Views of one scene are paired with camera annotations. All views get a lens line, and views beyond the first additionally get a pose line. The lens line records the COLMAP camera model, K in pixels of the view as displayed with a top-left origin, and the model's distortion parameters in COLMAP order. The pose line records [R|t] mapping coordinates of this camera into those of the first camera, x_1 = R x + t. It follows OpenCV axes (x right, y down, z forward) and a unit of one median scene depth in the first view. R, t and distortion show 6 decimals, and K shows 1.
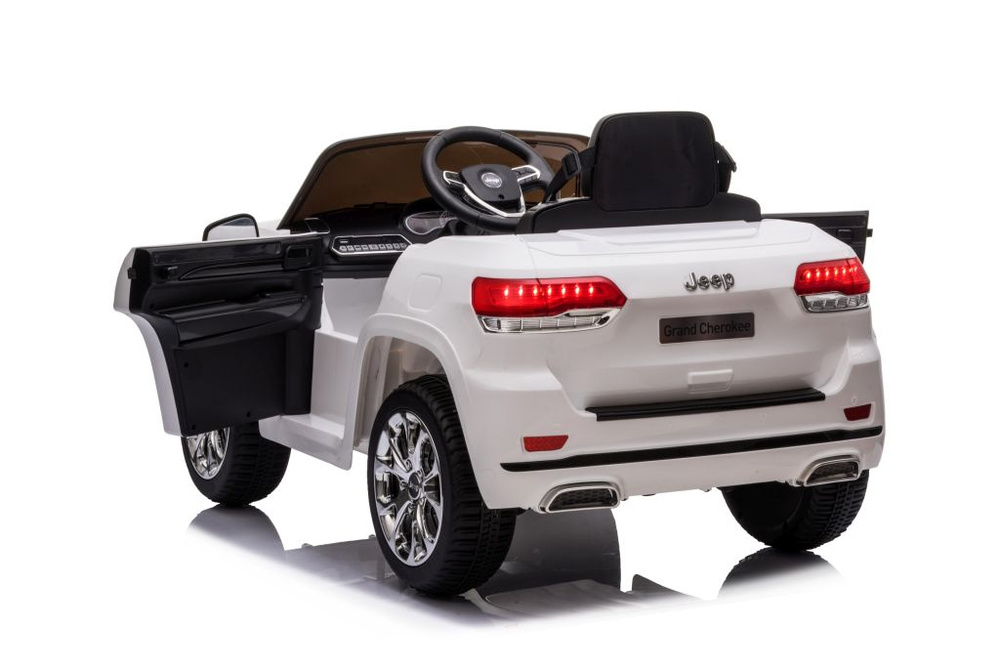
lens RADIAL K [[3252.5, 0, 500.4], [0, 3252.5, 67.0], [0, 0, 1]] dist [-0.220068, 0.168236]
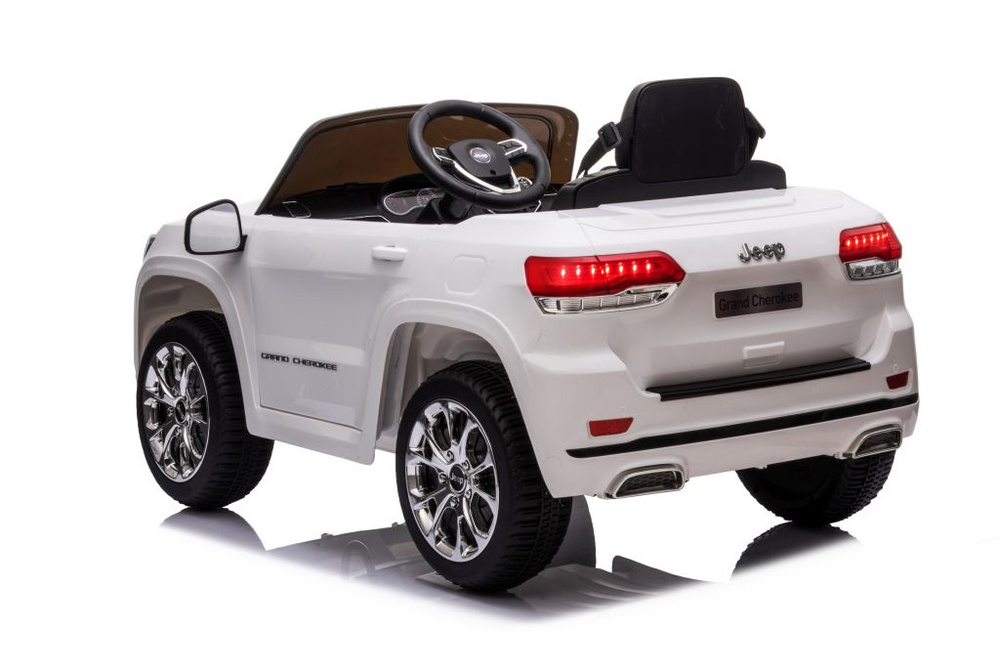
lens RADIAL K [[3252.5, 0, 500.4], [0, 3252.5, 67.0], [0, 0, 1]] dist [-0.220068, 0.168236]
pose [[0.982744, -0.026369, 0.183080, -0.185161], [0.024897, 0.999637, 0.010335, -0.001053], [-0.183286, -0.005598, 0.983044, 0.061751]]
